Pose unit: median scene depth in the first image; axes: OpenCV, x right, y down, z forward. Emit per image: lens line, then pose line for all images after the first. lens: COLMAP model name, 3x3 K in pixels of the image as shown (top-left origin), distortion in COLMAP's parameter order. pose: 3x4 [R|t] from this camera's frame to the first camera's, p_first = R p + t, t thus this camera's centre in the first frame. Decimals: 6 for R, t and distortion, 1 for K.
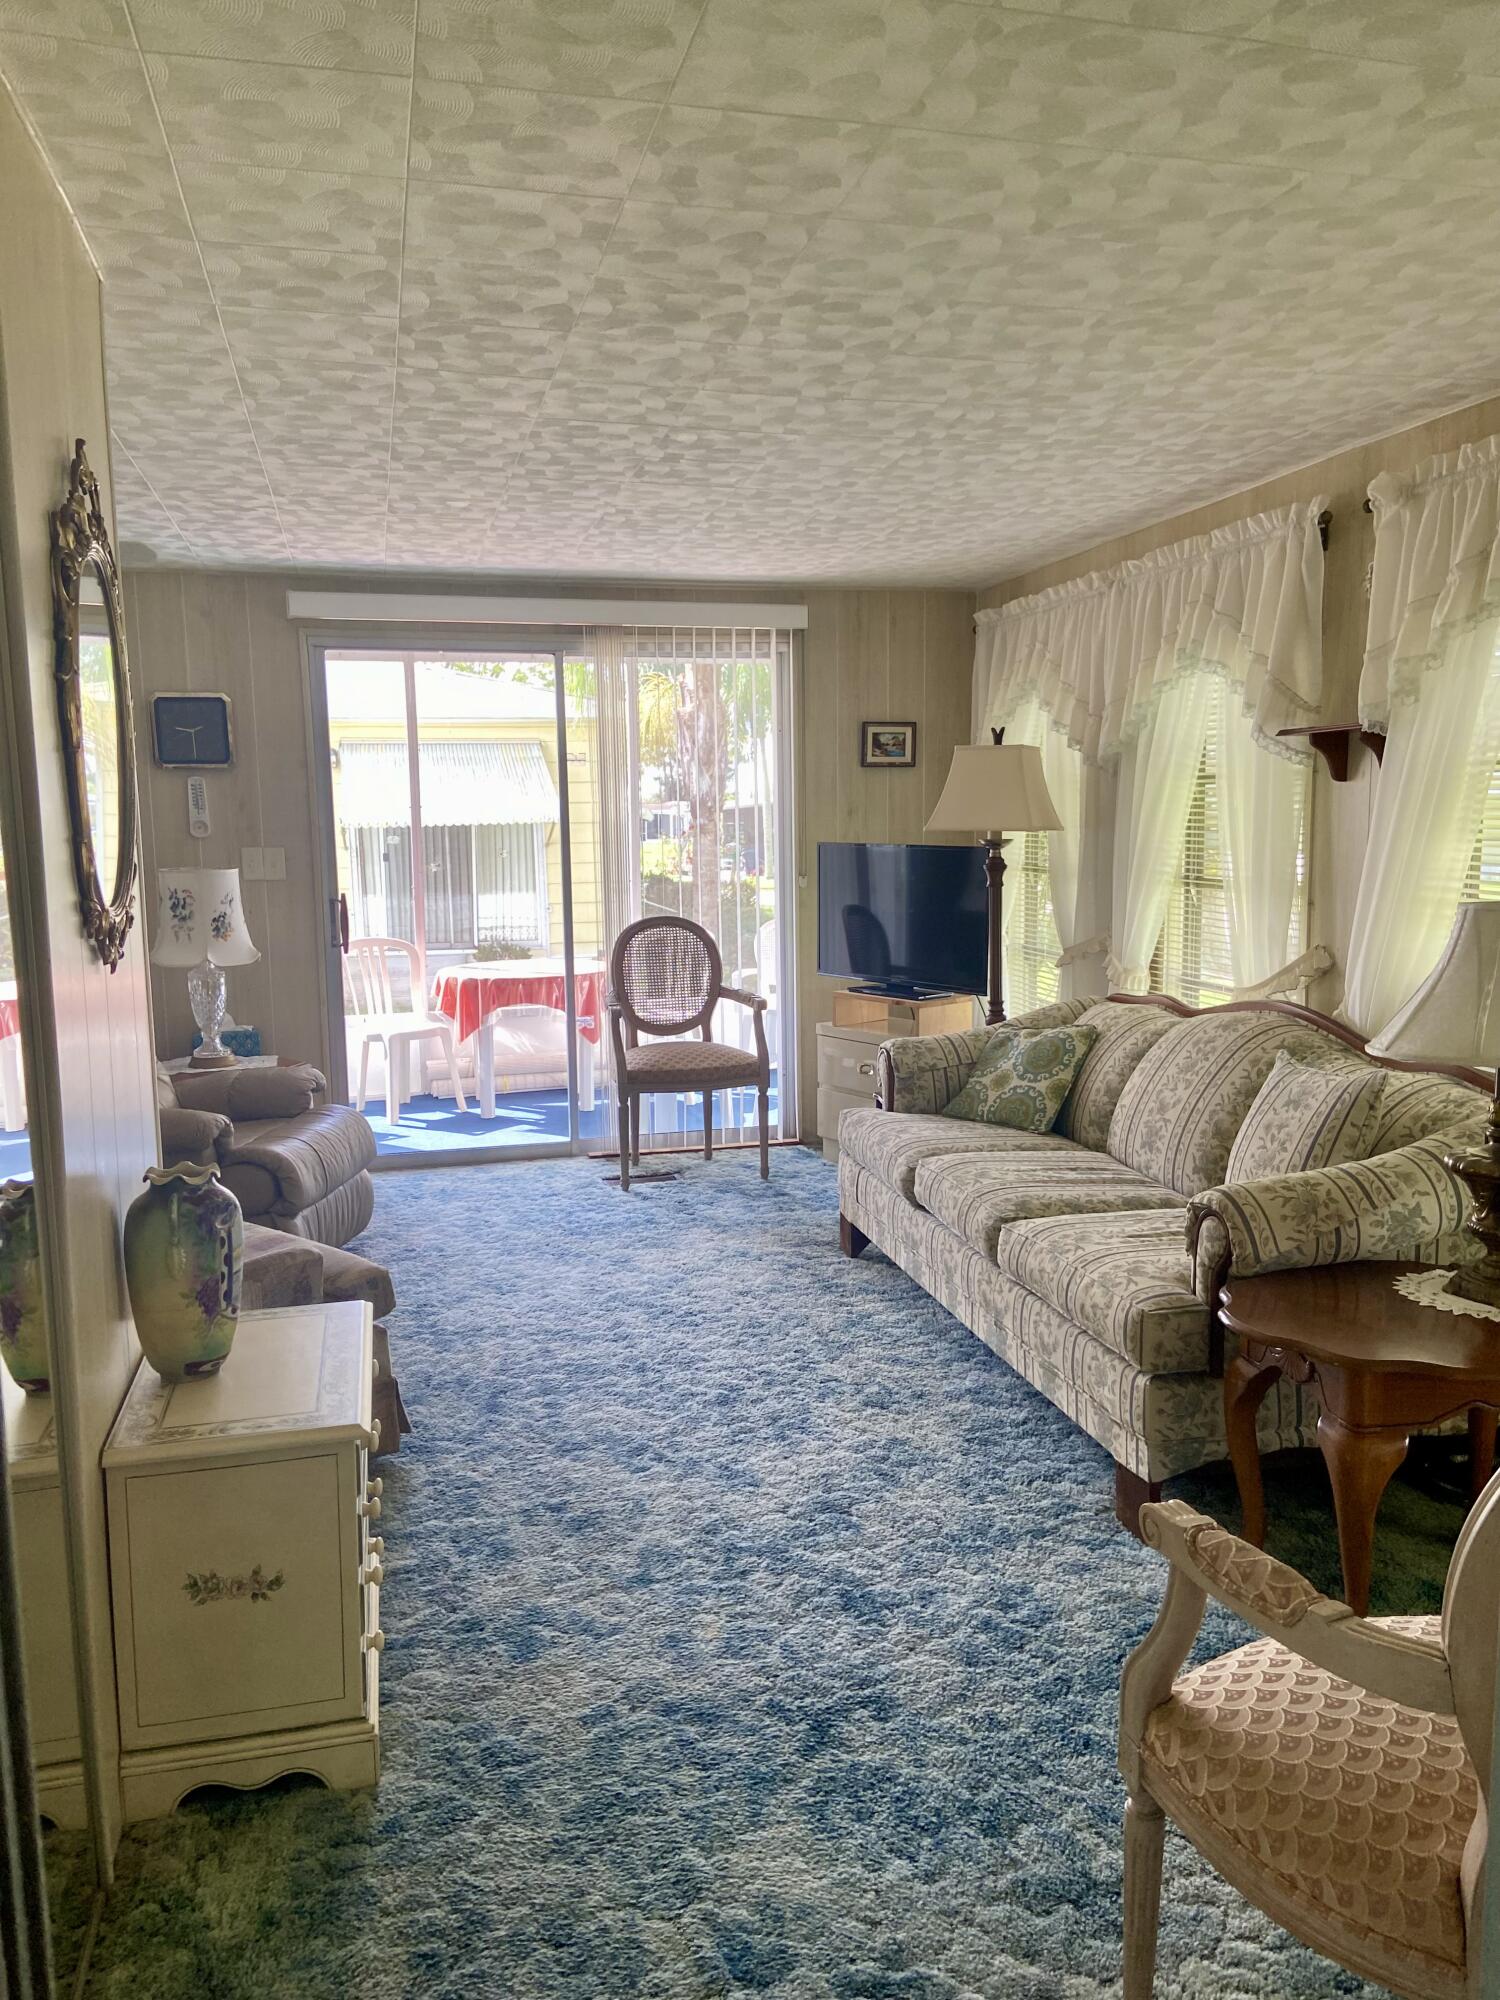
lens RADIAL K [[1490.0, 0, 750.0], [0, 1490.0, 1000.0], [0, 0, 1]] dist [0.148228, -0.182421]
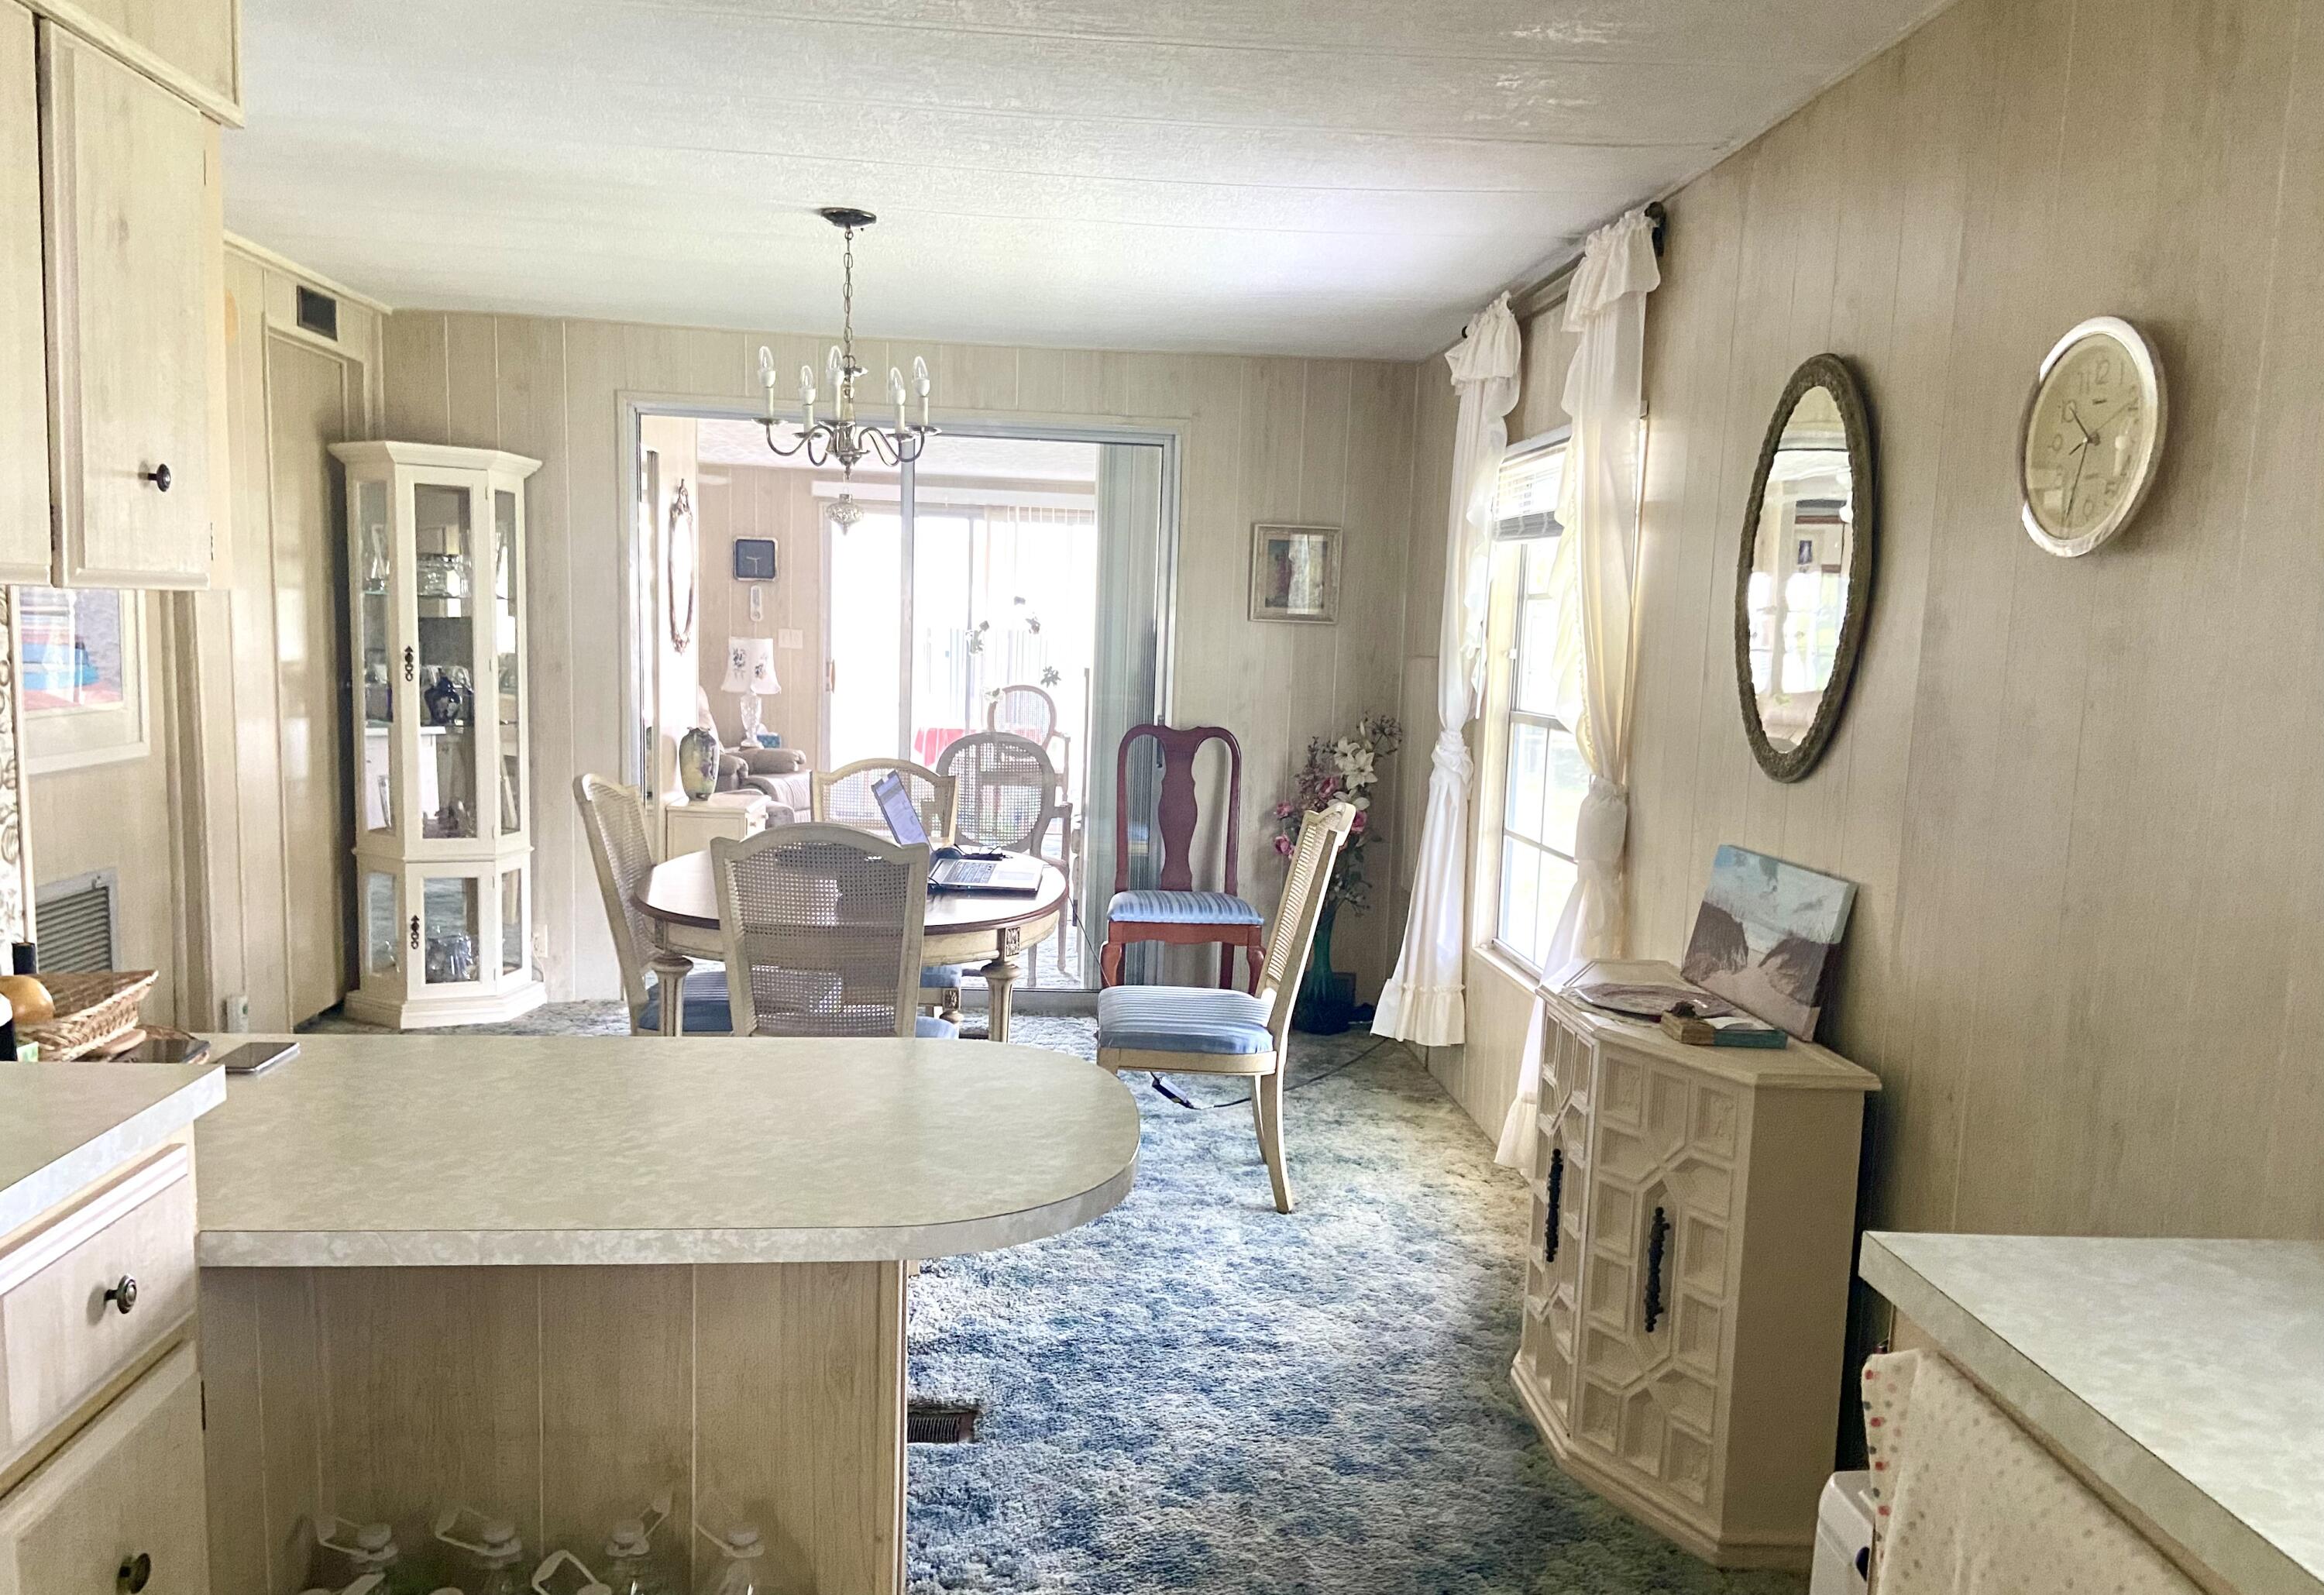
lens RADIAL K [[1763.4, 0, 1168.4], [0, 1763.4, 844.9], [0, 0, 1]] dist [0.112488, 0.000293]
pose [[0.984043, 0.072643, -0.162425, 0.501275], [-0.073801, 0.997272, -0.001101, 0.128908], [0.161902, 0.013071, 0.986720, -1.025538]]
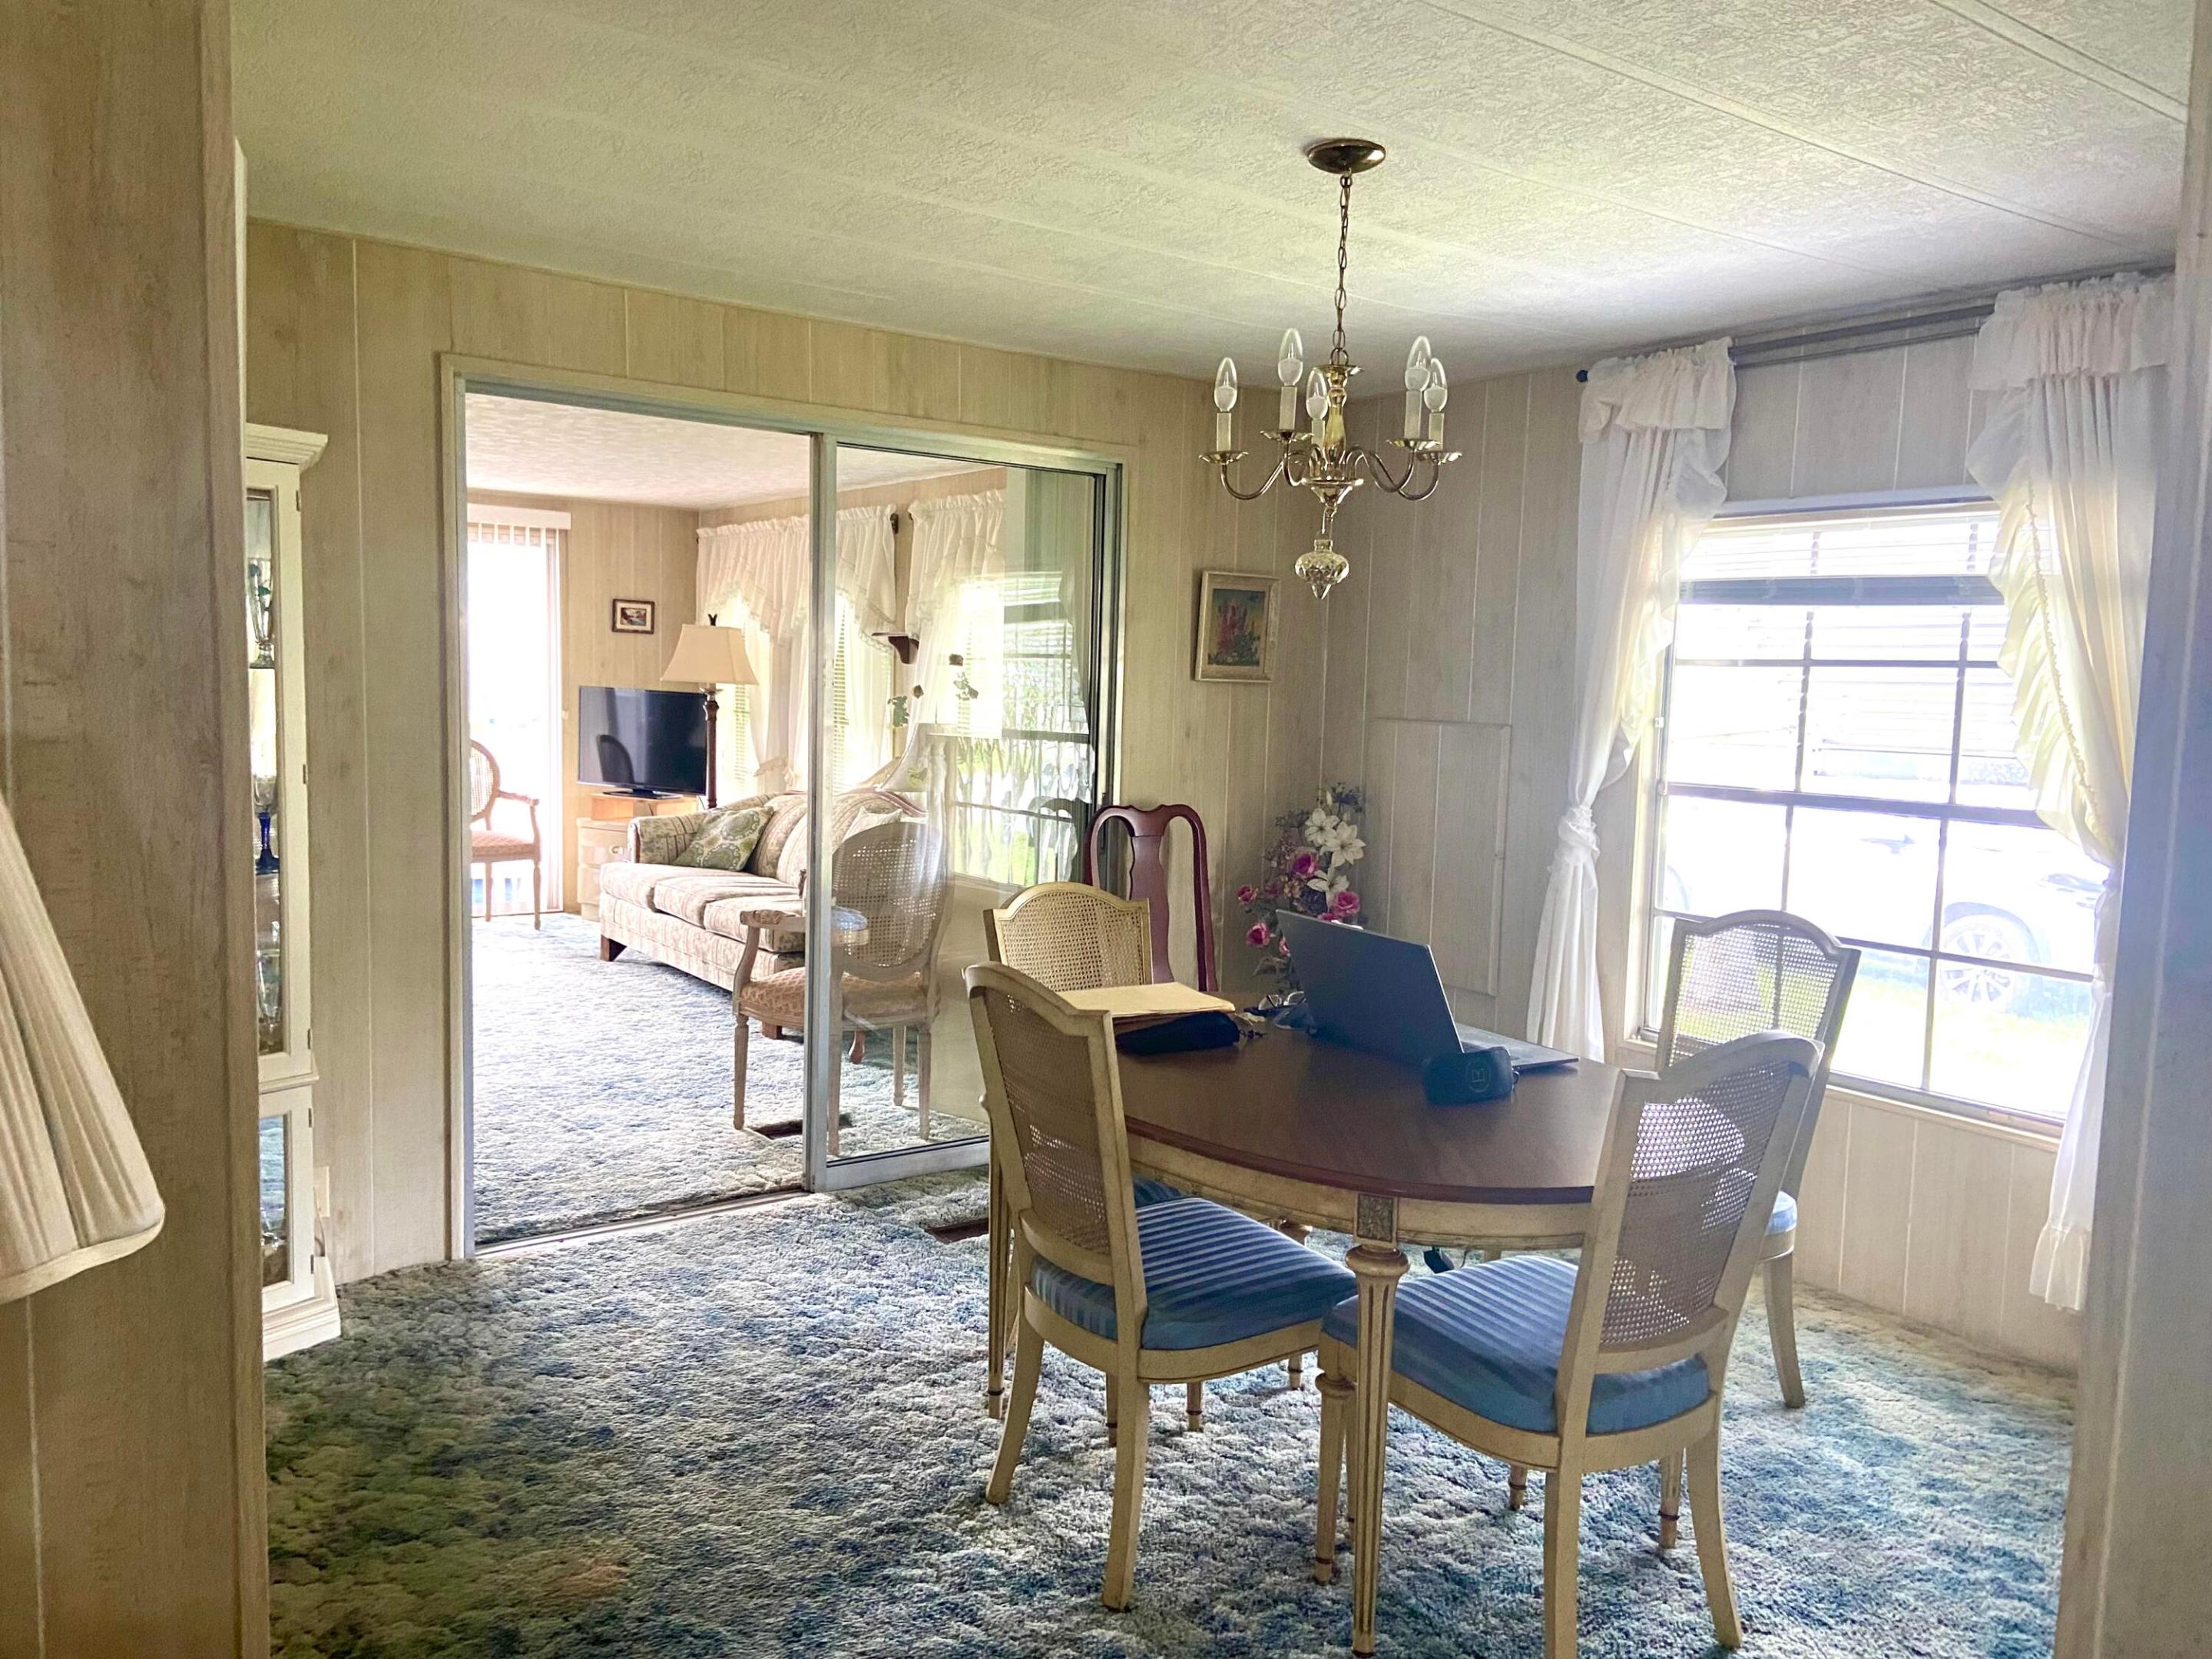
lens RADIAL K [[1648.0, 0, 1118.7], [0, 1648.0, 824.7], [0, 0, 1]] dist [0.148228, -0.182421]
pose [[0.926166, 0.009388, 0.376999, -0.086490], [0.003082, 0.999468, -0.032460, 0.086682], [-0.377104, 0.031226, 0.925645, -0.707593]]
